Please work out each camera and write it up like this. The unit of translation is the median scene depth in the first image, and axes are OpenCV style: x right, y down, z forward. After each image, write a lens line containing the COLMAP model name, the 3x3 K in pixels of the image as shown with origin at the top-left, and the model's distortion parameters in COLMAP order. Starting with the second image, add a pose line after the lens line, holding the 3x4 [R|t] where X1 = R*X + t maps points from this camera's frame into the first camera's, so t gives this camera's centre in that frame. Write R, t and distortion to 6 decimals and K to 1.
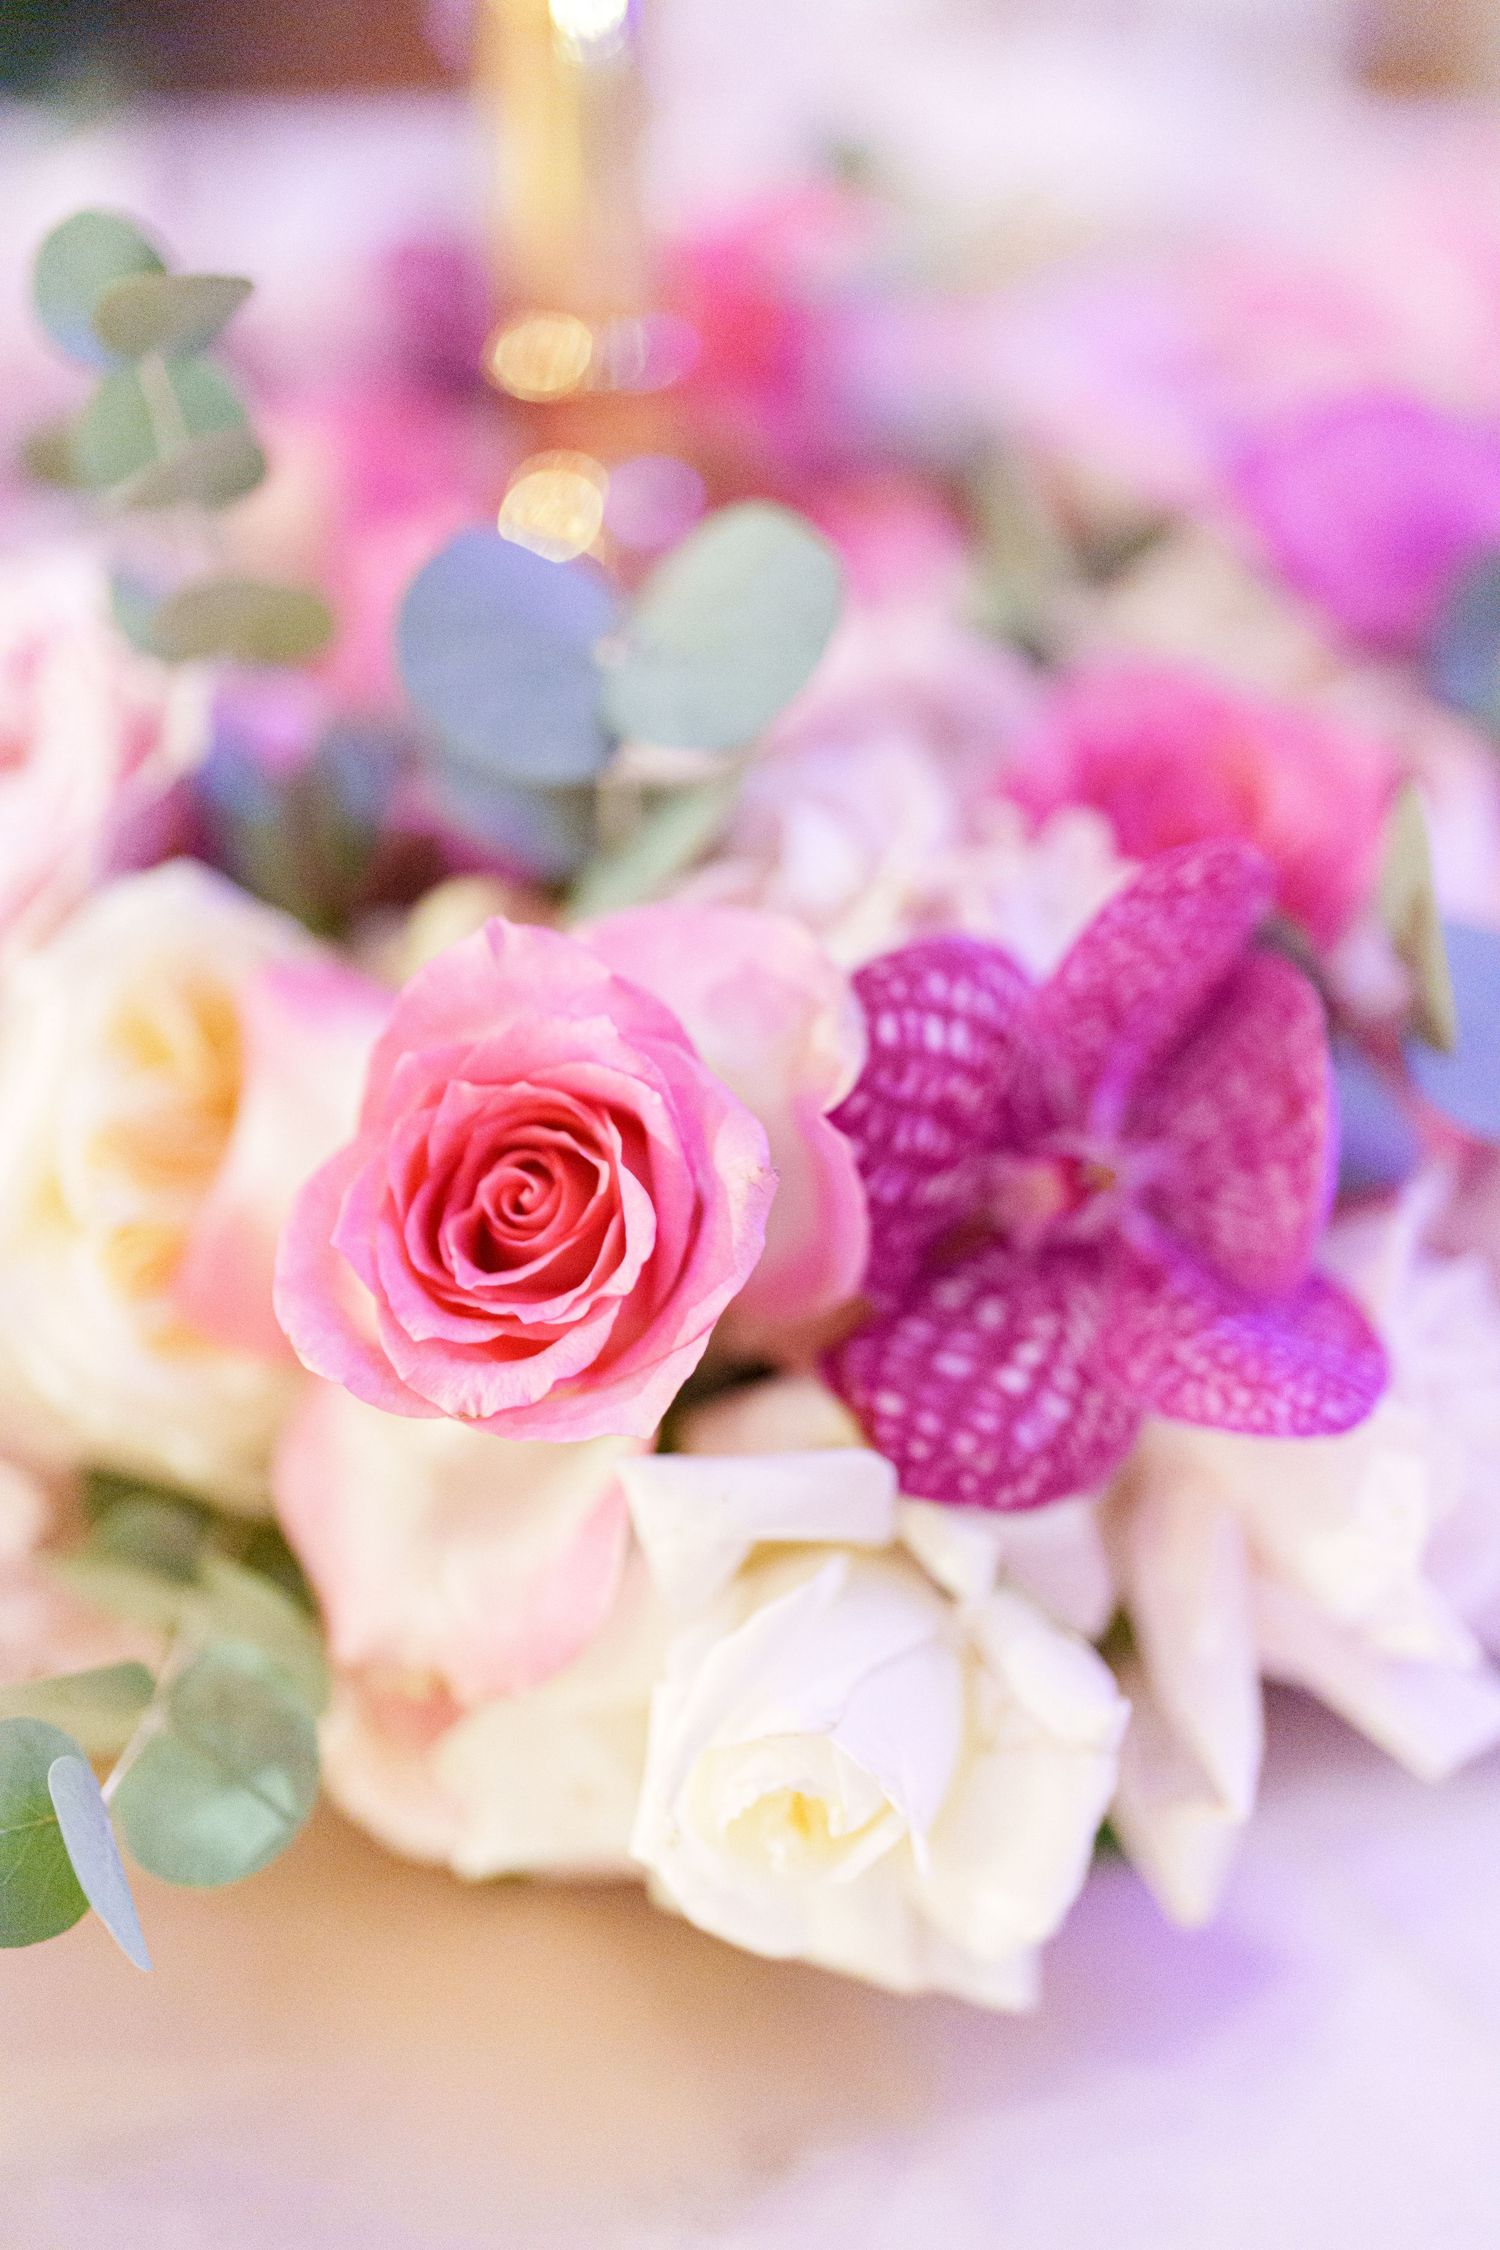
lens RADIAL K [[3168.4, 0, 750.0], [0, 3168.4, 1125.0], [0, 0, 1]] dist [-0.036532, 0.031103]
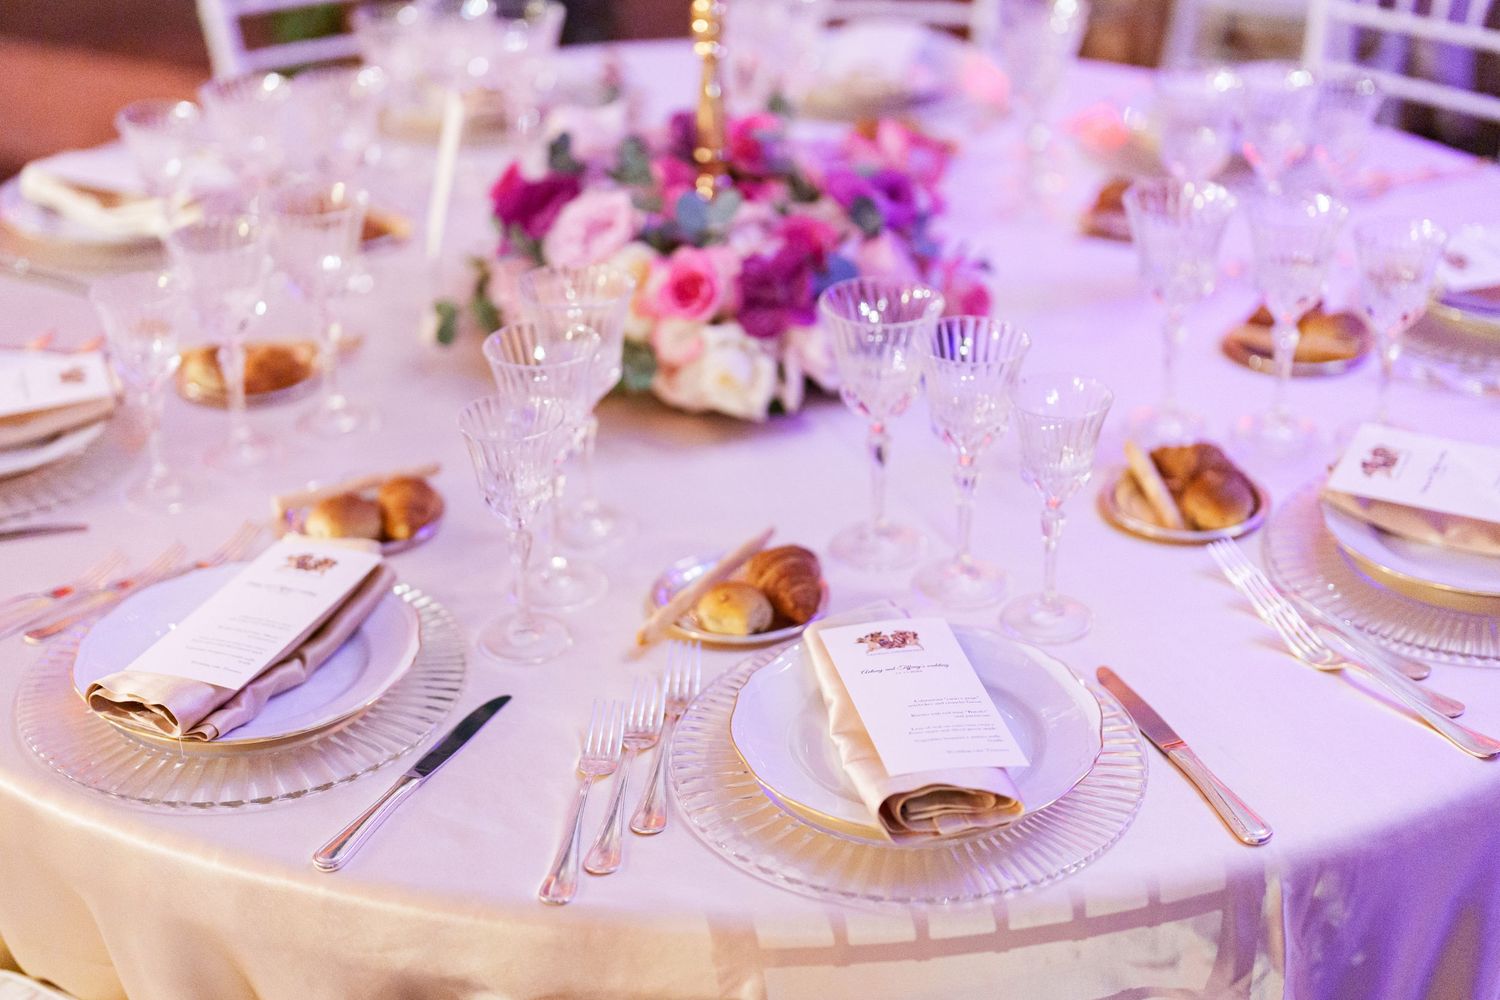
lens RADIAL K [[2112.3, 0, 750.0], [0, 2112.3, 500.0], [0, 0, 1]] dist [-0.036532, 0.031103]
pose [[0.997085, 0.051142, -0.056623, 0.334168], [-0.052382, 0.998414, -0.020623, 0.557669], [0.055478, 0.023528, 0.998183, -3.495887]]
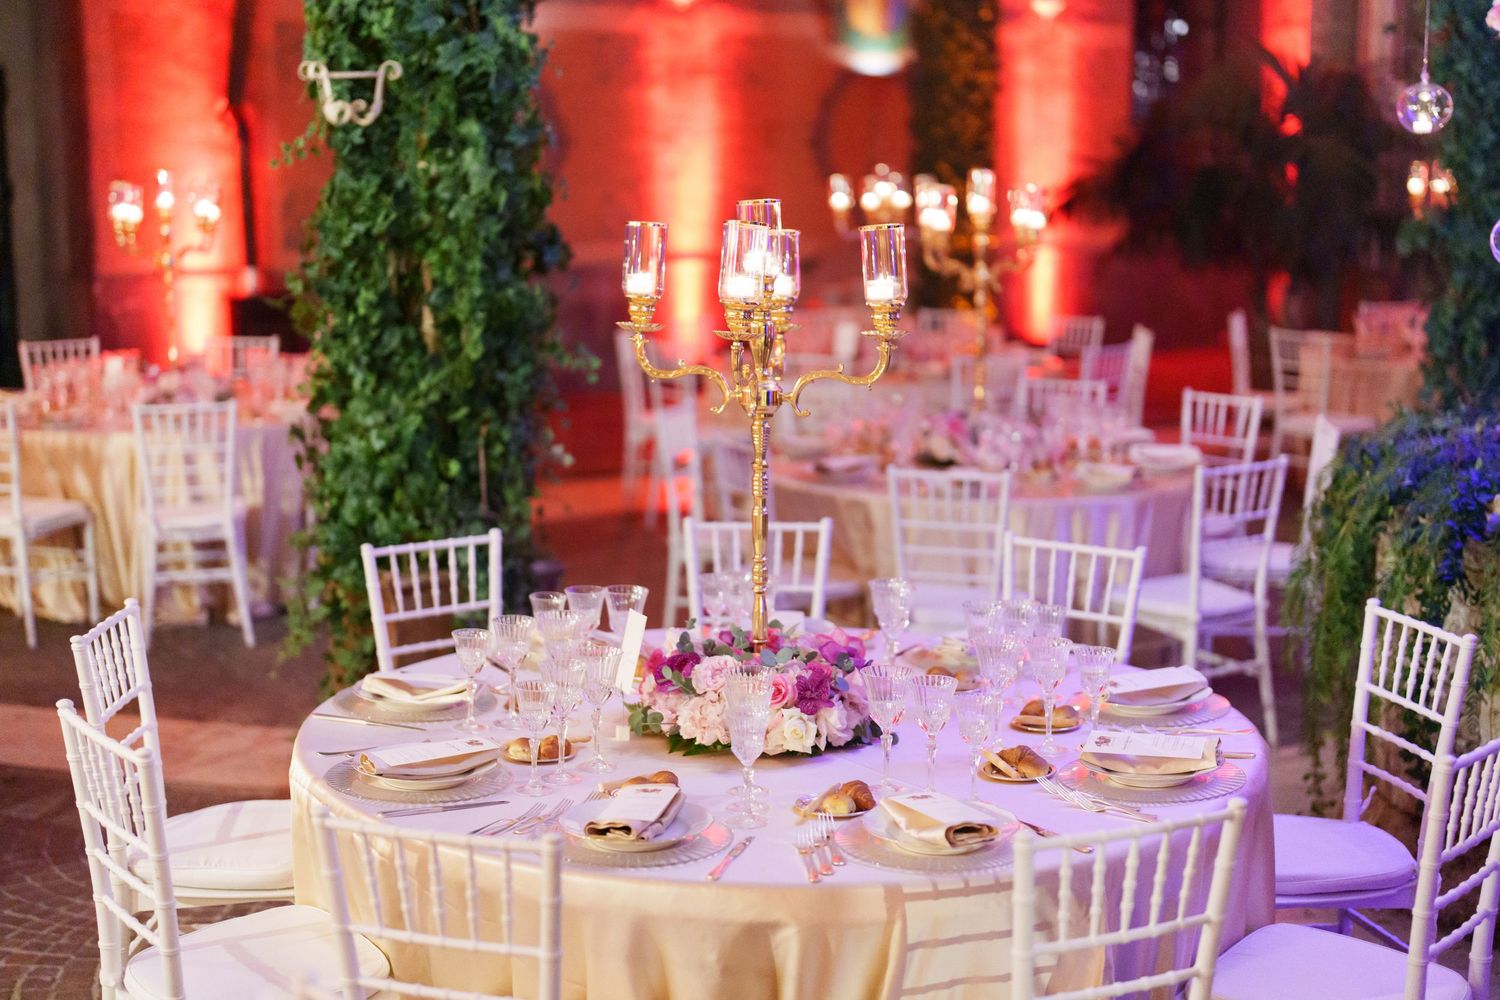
lens RADIAL K [[2112.3, 0, 750.0], [0, 2112.3, 500.0], [0, 0, 1]] dist [-0.036532, 0.031103]
pose [[0.990067, 0.019895, 0.139180, -1.506877], [0.035586, 0.922240, -0.384977, 2.858244], [-0.136017, 0.386106, 0.912371, -7.932394]]
